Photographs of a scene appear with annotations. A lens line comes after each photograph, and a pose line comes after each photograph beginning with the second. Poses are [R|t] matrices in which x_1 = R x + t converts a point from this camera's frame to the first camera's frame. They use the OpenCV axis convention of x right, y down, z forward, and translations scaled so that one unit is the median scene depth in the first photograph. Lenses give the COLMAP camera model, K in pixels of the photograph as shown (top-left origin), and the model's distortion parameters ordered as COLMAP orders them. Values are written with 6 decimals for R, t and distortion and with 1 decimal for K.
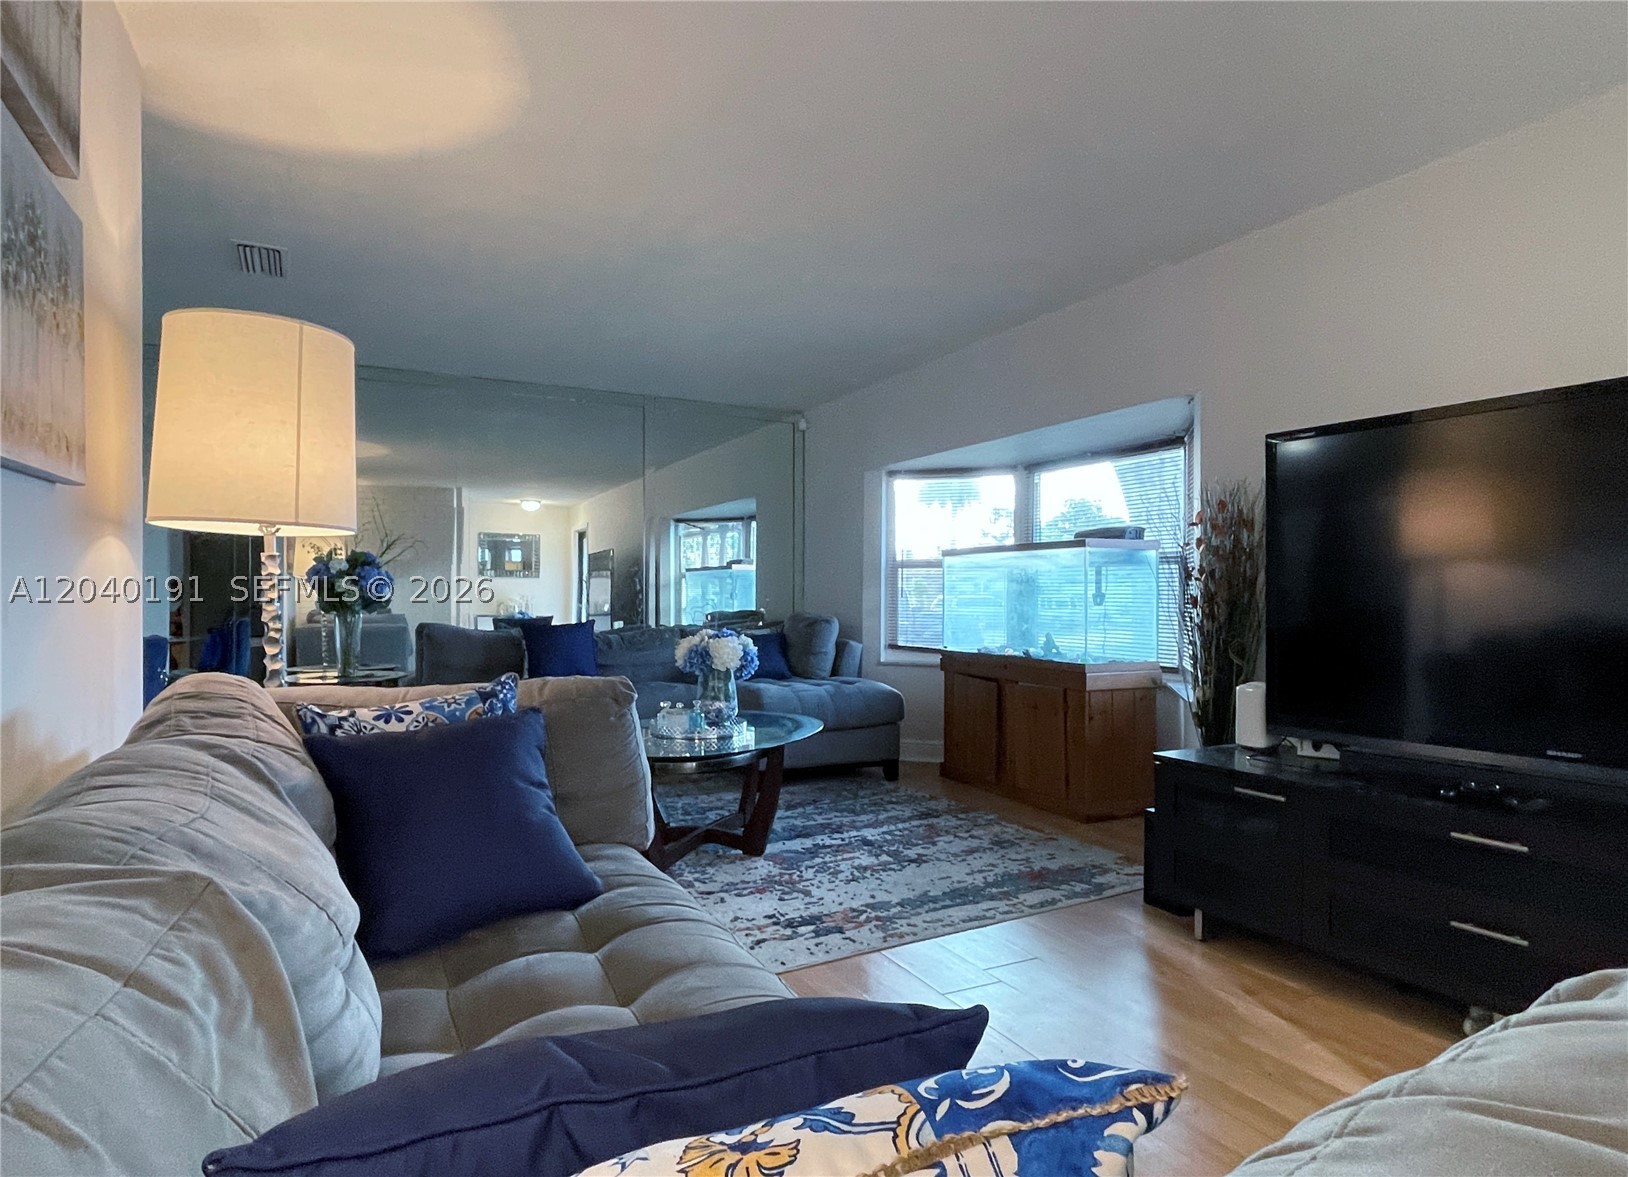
lens RADIAL K [[926.2, 0, 807.0], [0, 926.2, 597.1], [0, 0, 1]] dist [0.014808, -0.027072]
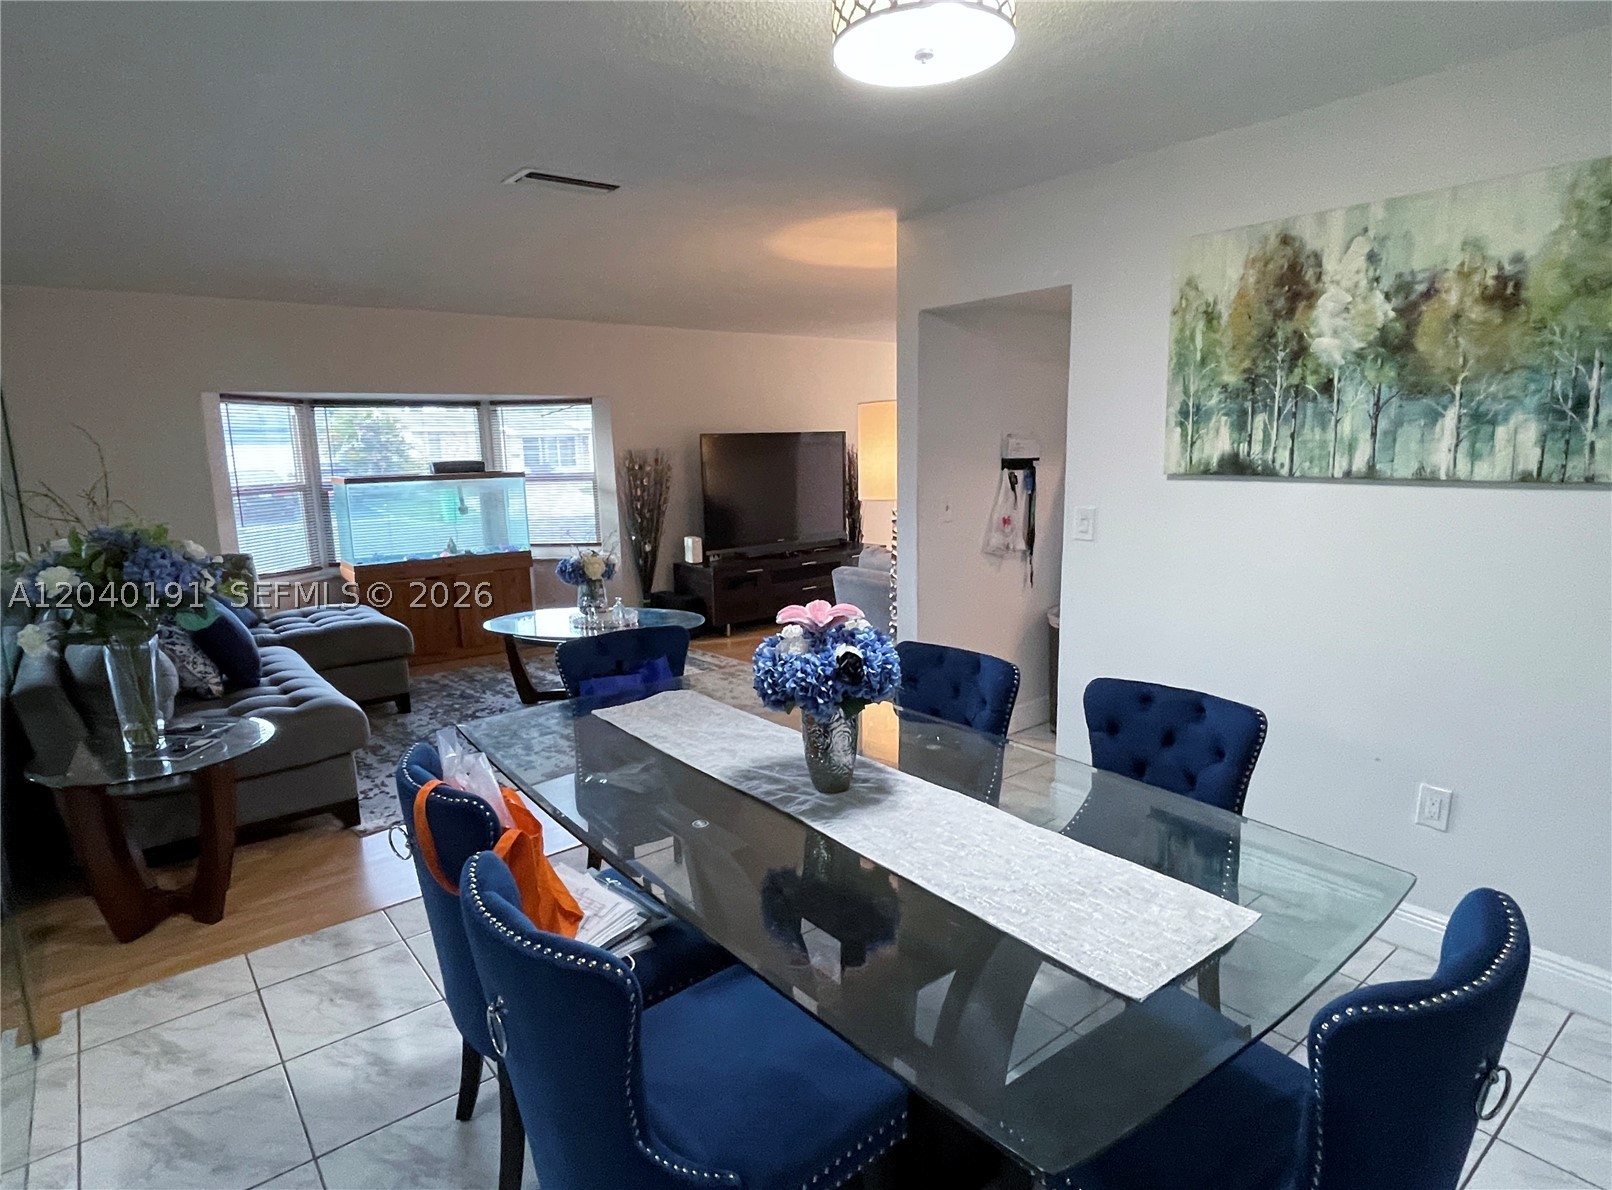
lens RADIAL K [[892.8, 0, 799.7], [0, 892.8, 600.5], [0, 0, 1]] dist [-0.001801, -0.002544]
pose [[-0.207355, -0.168565, 0.963634, -1.693486], [0.024327, 0.983850, 0.177336, -0.136968], [-0.977963, 0.060214, -0.199905, 1.113409]]
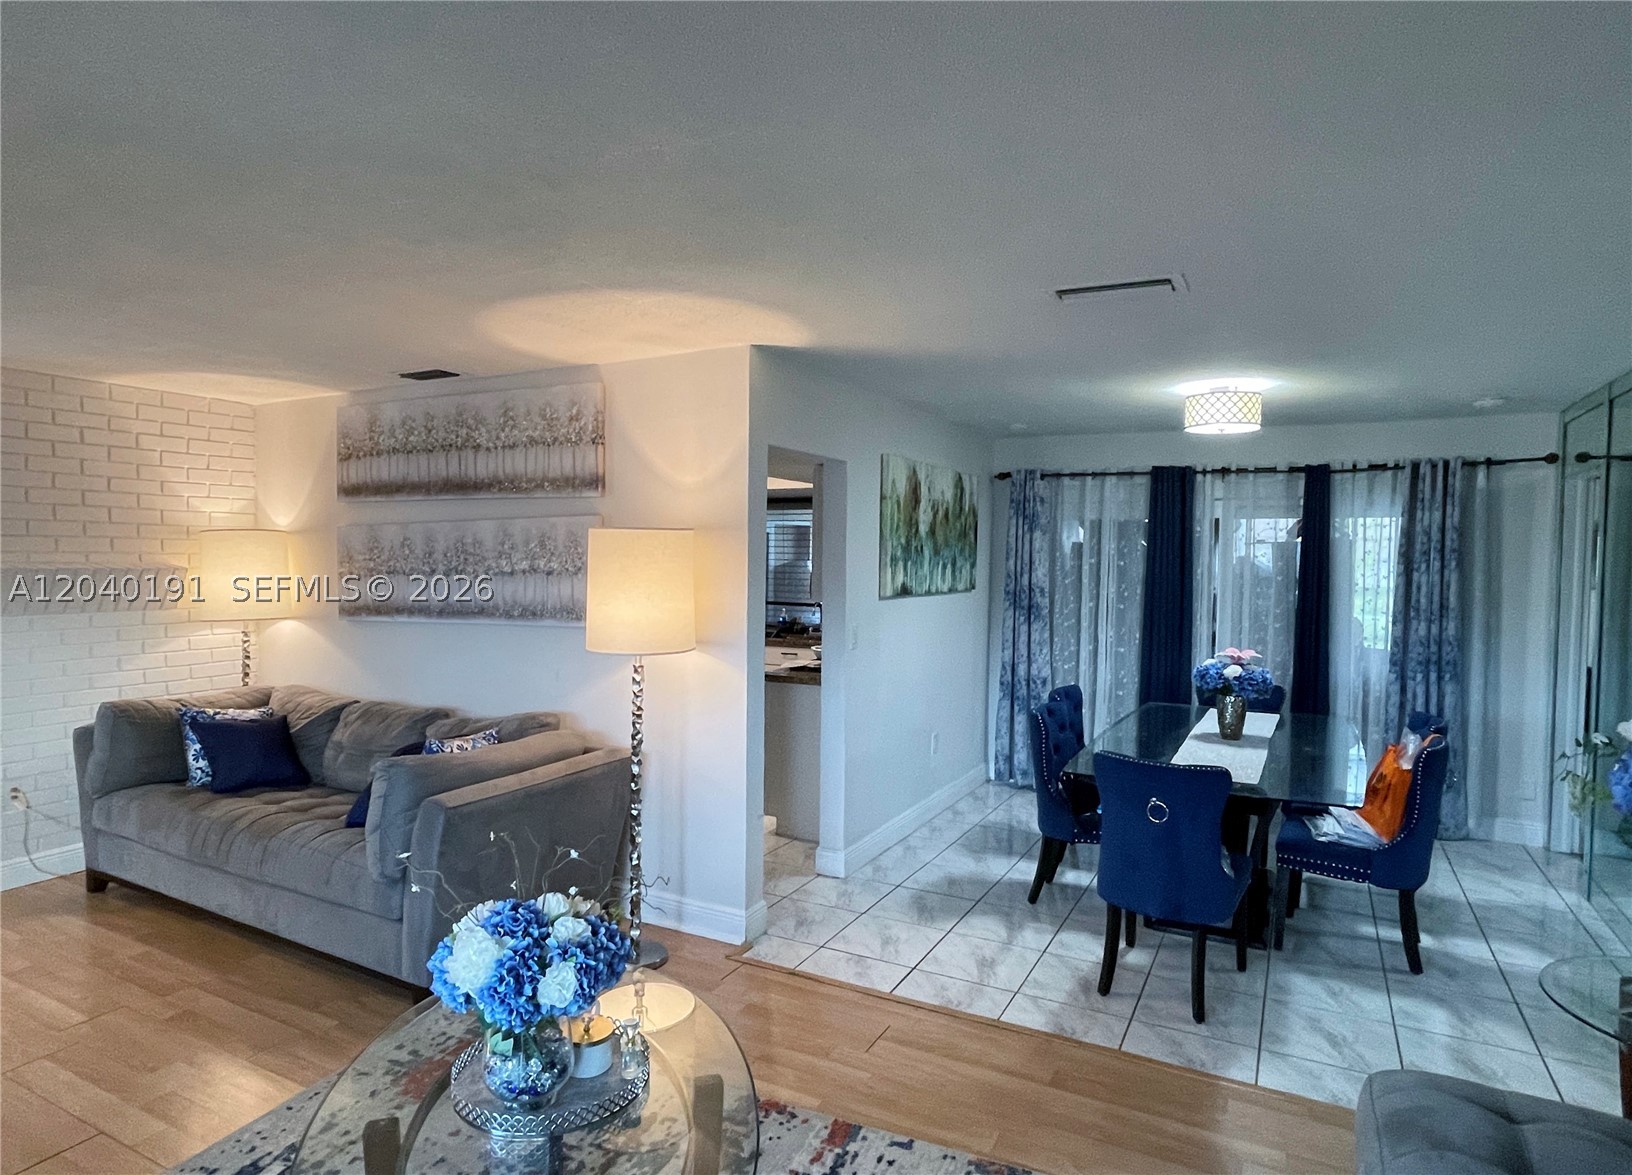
lens RADIAL K [[928.4, 0, 809.0], [0, 928.4, 596.1], [0, 0, 1]] dist [0.014808, -0.027072]
pose [[-0.818745, 0.020234, -0.573800, 0.061938], [-0.008184, 0.998866, 0.046901, -0.162858], [0.574098, 0.043096, -0.817651, 1.692437]]
